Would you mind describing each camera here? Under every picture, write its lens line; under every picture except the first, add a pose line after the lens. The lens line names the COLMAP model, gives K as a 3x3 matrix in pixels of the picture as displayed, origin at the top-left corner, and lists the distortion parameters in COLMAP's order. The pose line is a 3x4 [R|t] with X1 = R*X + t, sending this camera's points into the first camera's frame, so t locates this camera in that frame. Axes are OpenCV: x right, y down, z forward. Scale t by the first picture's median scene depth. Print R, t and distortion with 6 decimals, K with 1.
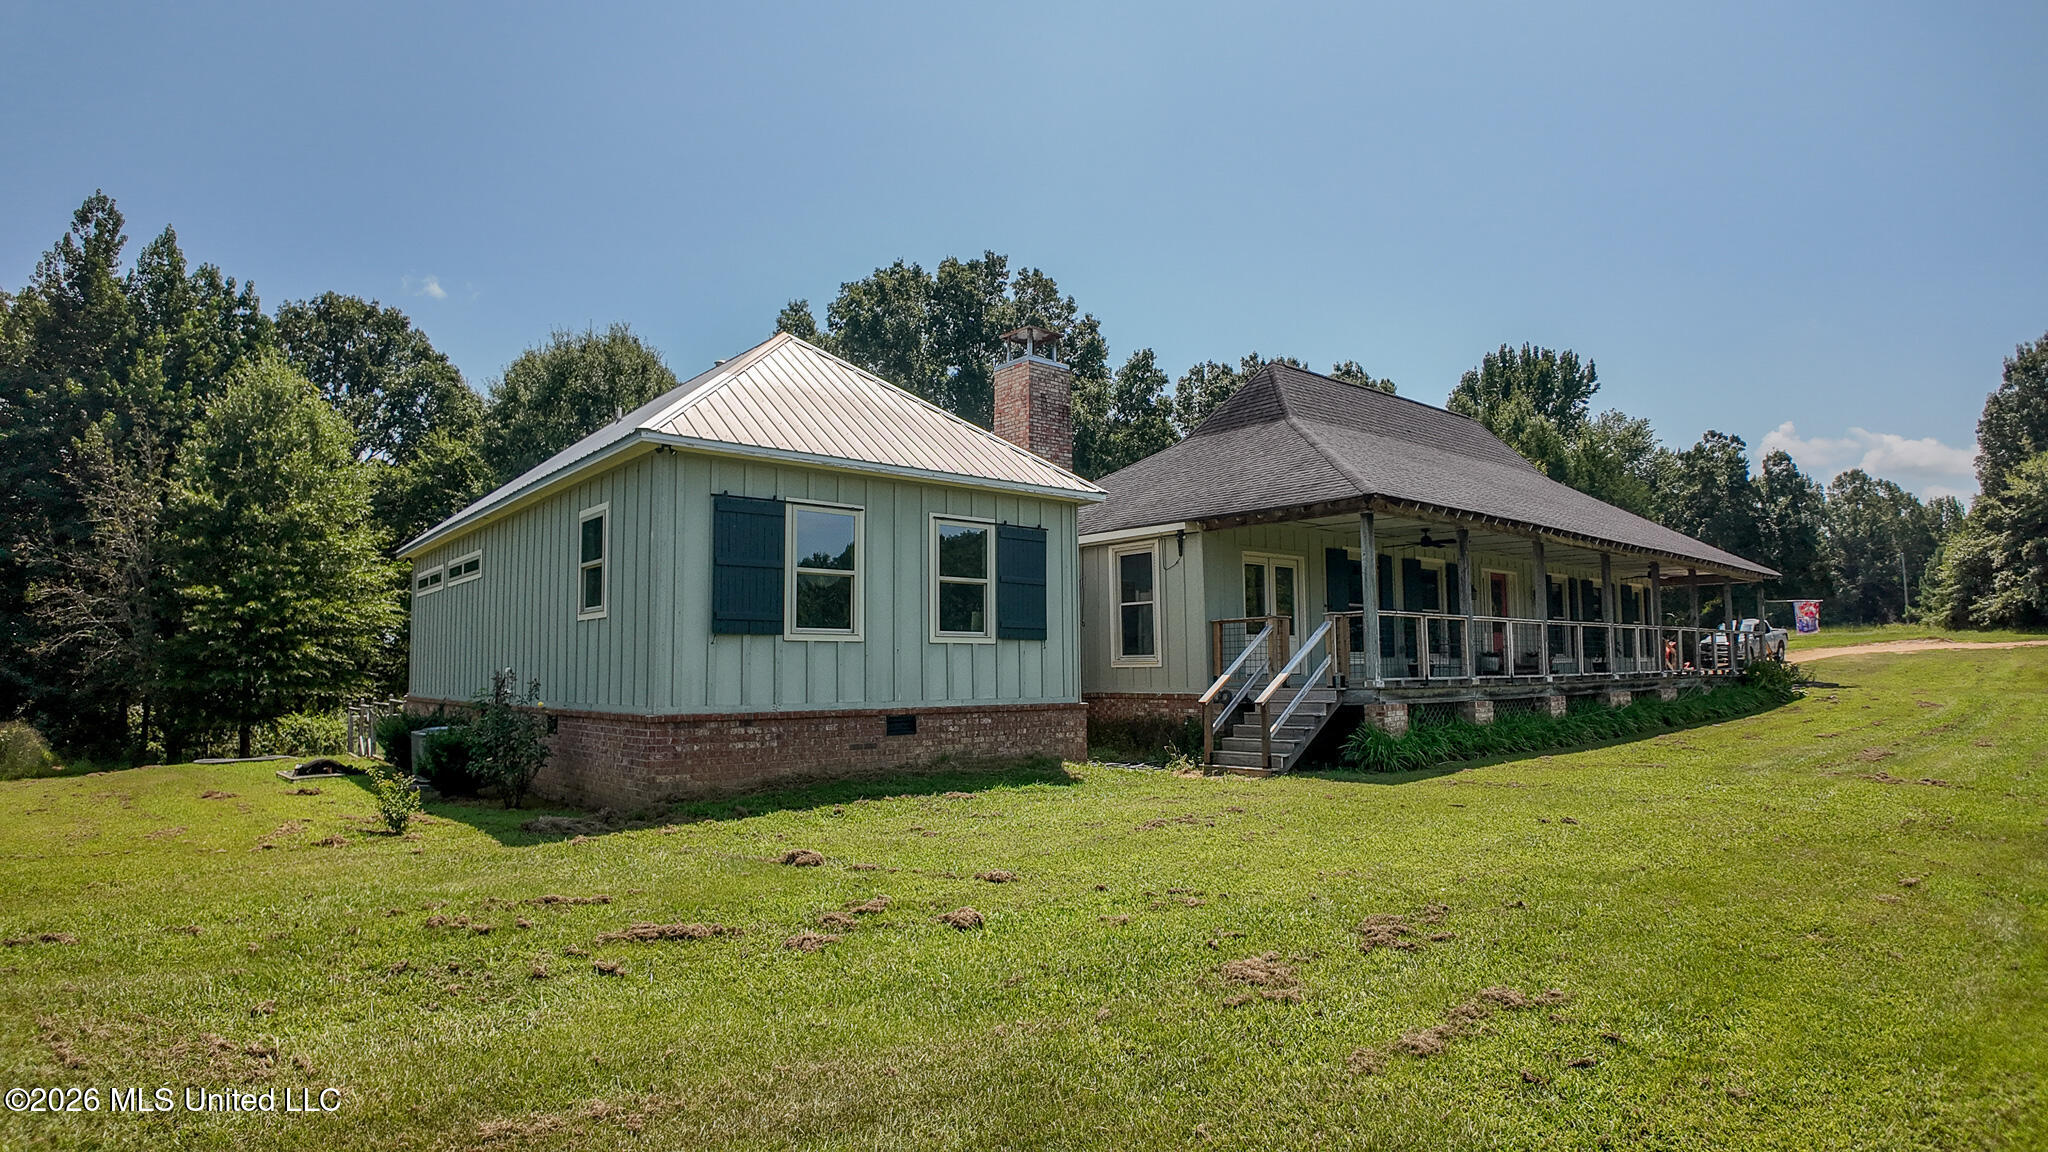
lens RADIAL K [[1095.9, 0, 1024.0], [0, 1095.9, 576.0], [0, 0, 1]] dist [-0.112817, 0.001165]
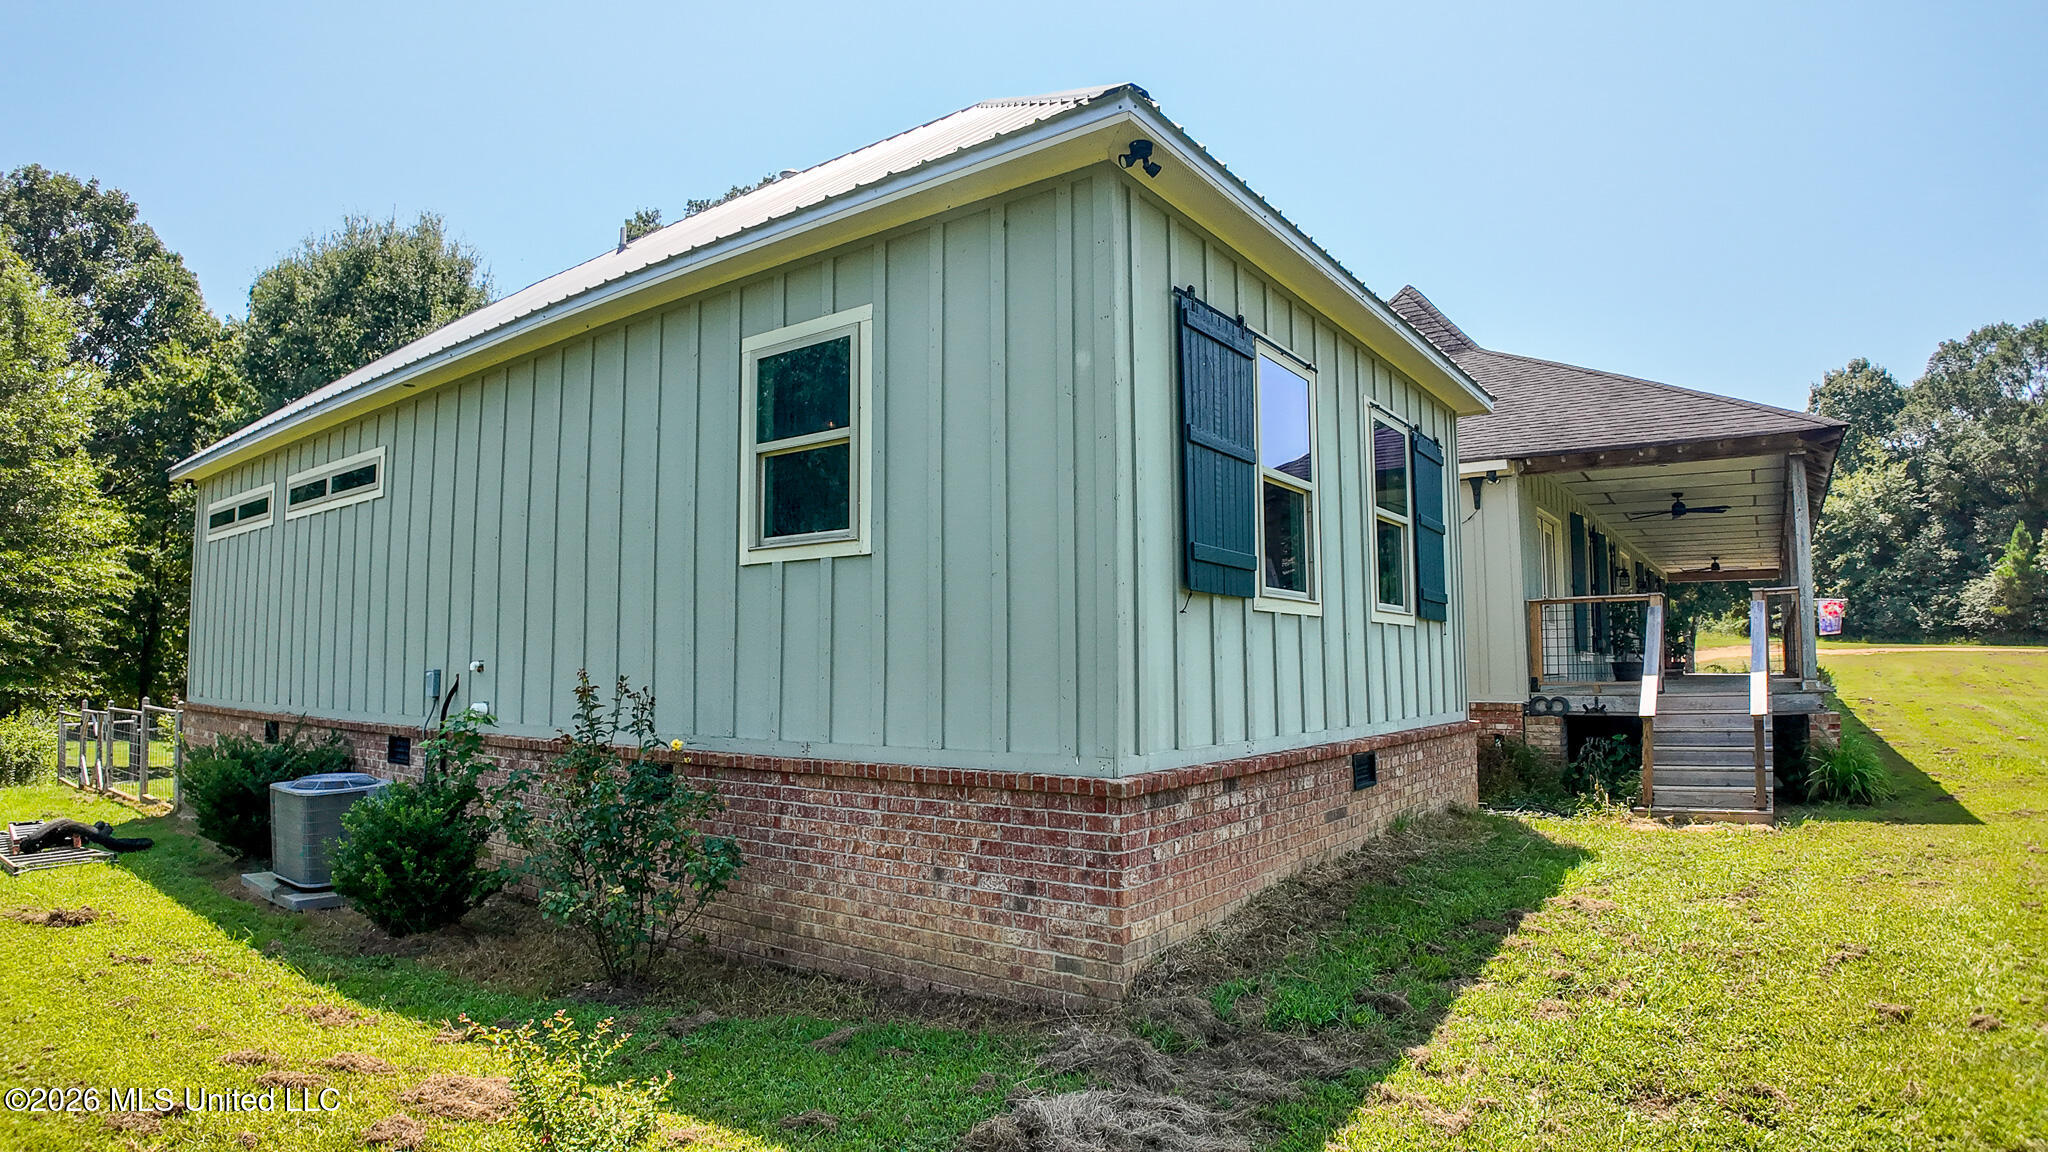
lens RADIAL K [[1101.5, 0, 1024.0], [0, 1101.5, 576.0], [0, 0, 1]] dist [-0.131724, 0.012487]
pose [[0.970911, 0.025877, 0.238039, -0.185516], [-0.026820, 0.999640, 0.000720, 0.019541], [-0.237935, -0.007083, 0.971255, 0.230026]]
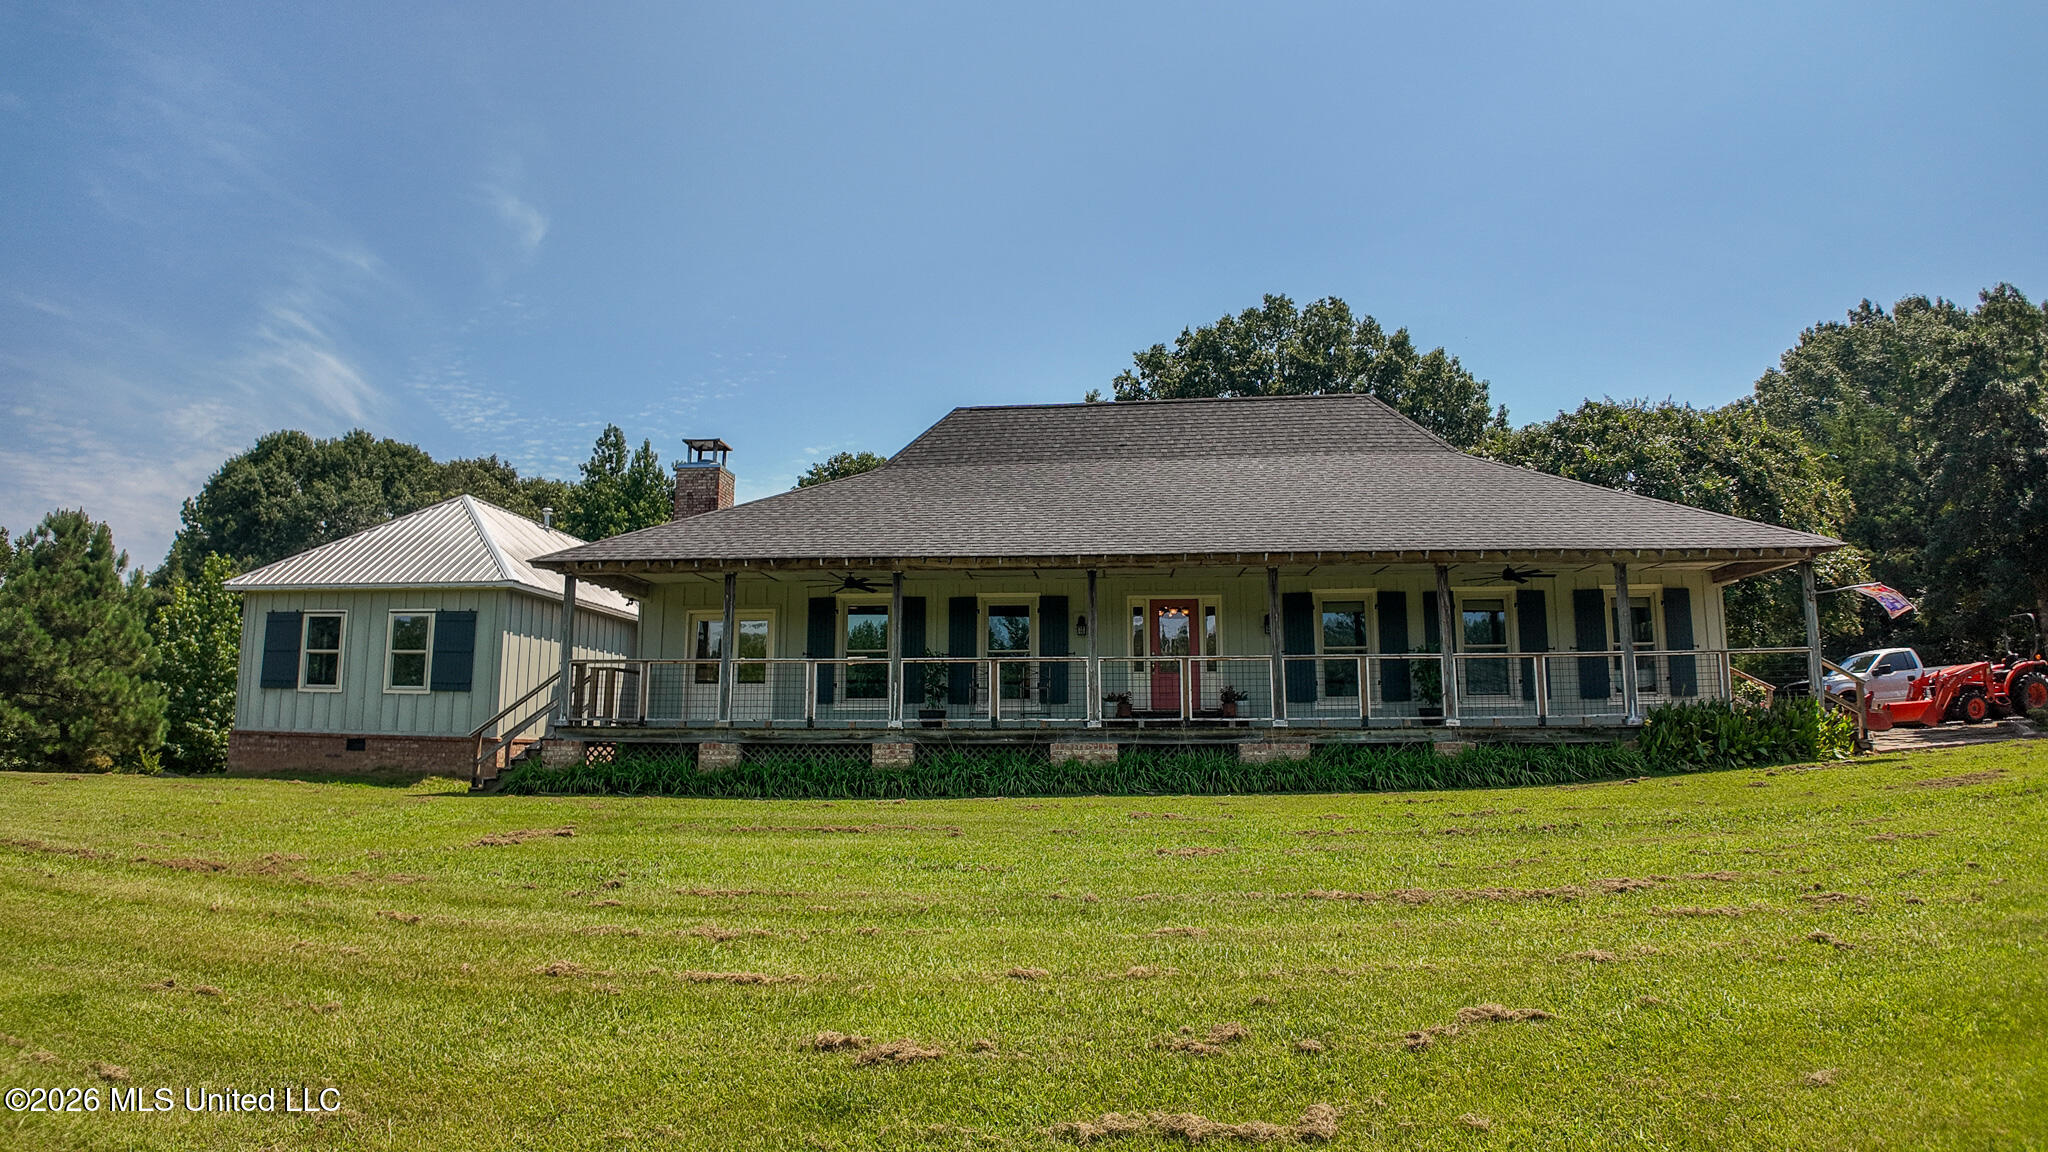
lens RADIAL K [[1086.8, 0, 1024.0], [0, 1086.8, 576.0], [0, 0, 1]] dist [-0.112421, 0.000651]
pose [[0.716145, -0.097990, -0.691038, 0.751115], [0.059616, 0.995065, -0.079320, 0.031357], [0.695400, 0.015607, 0.718453, 0.265468]]
